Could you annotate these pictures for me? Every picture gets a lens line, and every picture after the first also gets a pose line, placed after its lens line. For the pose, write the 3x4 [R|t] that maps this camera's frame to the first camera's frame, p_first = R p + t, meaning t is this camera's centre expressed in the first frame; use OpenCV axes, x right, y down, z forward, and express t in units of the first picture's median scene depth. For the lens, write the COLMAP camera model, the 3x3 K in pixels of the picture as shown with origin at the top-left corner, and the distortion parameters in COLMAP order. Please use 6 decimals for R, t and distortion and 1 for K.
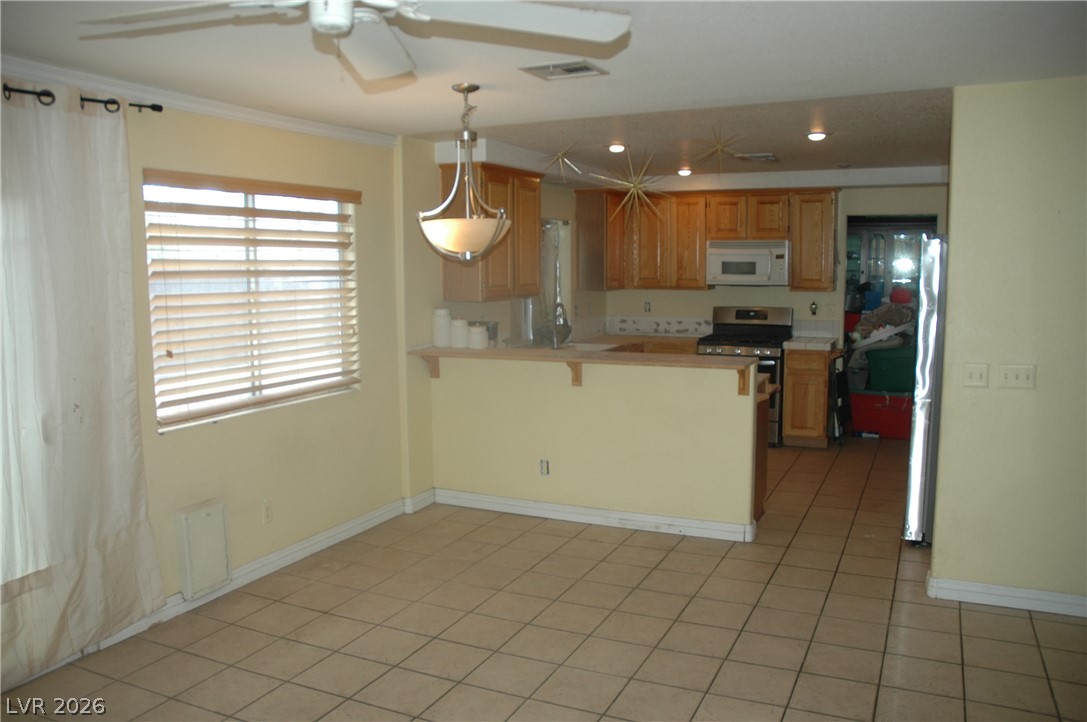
lens RADIAL K [[851.1, 0, 546.8], [0, 851.1, 369.0], [0, 0, 1]] dist [-0.152728, 0.138970]
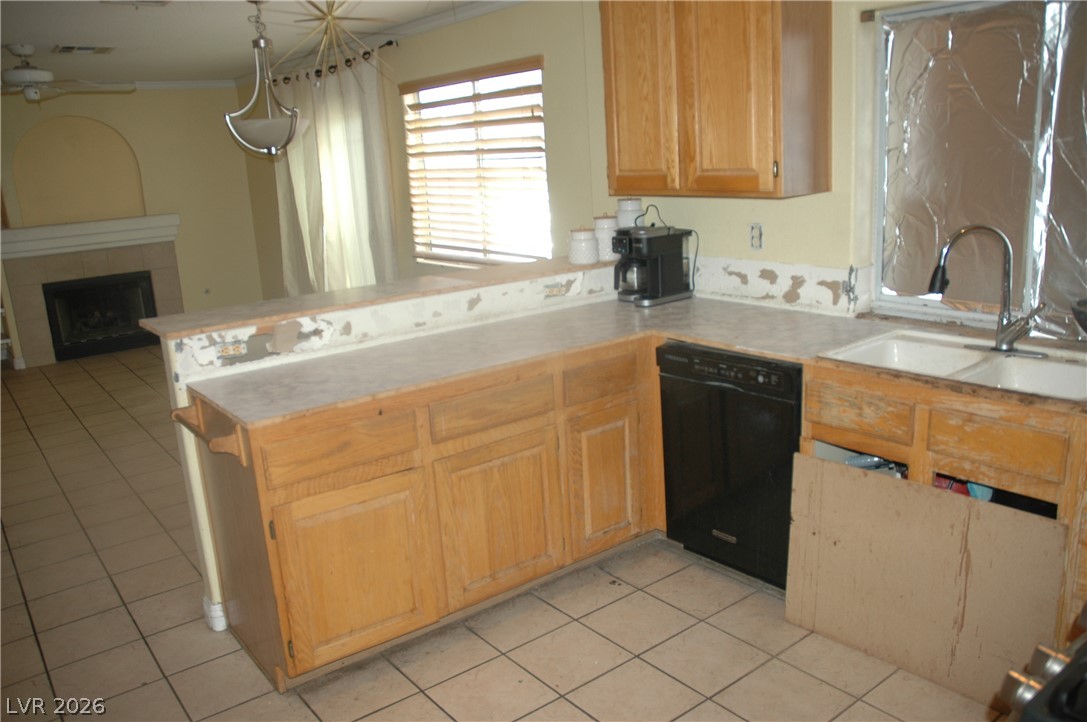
lens RADIAL K [[851.1, 0, 546.8], [0, 851.1, 369.0], [0, 0, 1]] dist [-0.152728, 0.138970]
pose [[-0.453414, 0.251956, -0.854947, 0.387805], [-0.052717, 0.949953, 0.307912, -0.109586], [0.889740, 0.184682, -0.417440, 0.926575]]
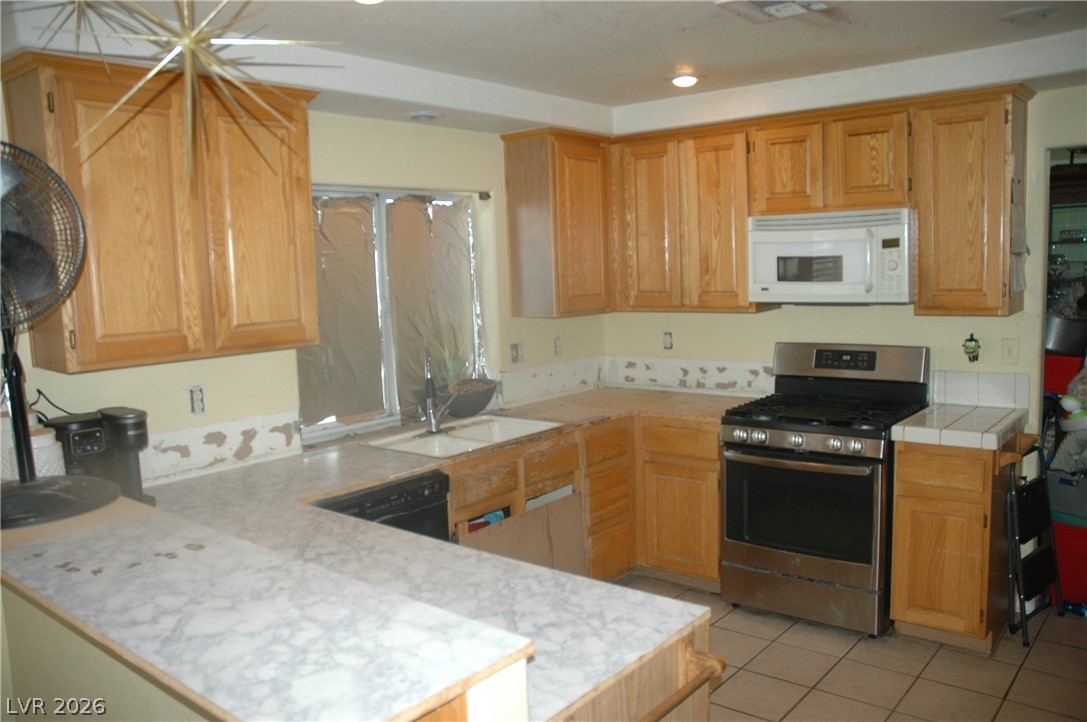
lens RADIAL K [[851.1, 0, 546.8], [0, 851.1, 369.0], [0, 0, 1]] dist [-0.152728, 0.138970]
pose [[0.966885, 0.002968, -0.255195, 0.203597], [-0.002472, 0.999994, 0.002264, -0.061184], [0.255200, -0.001558, 0.966887, 0.480547]]
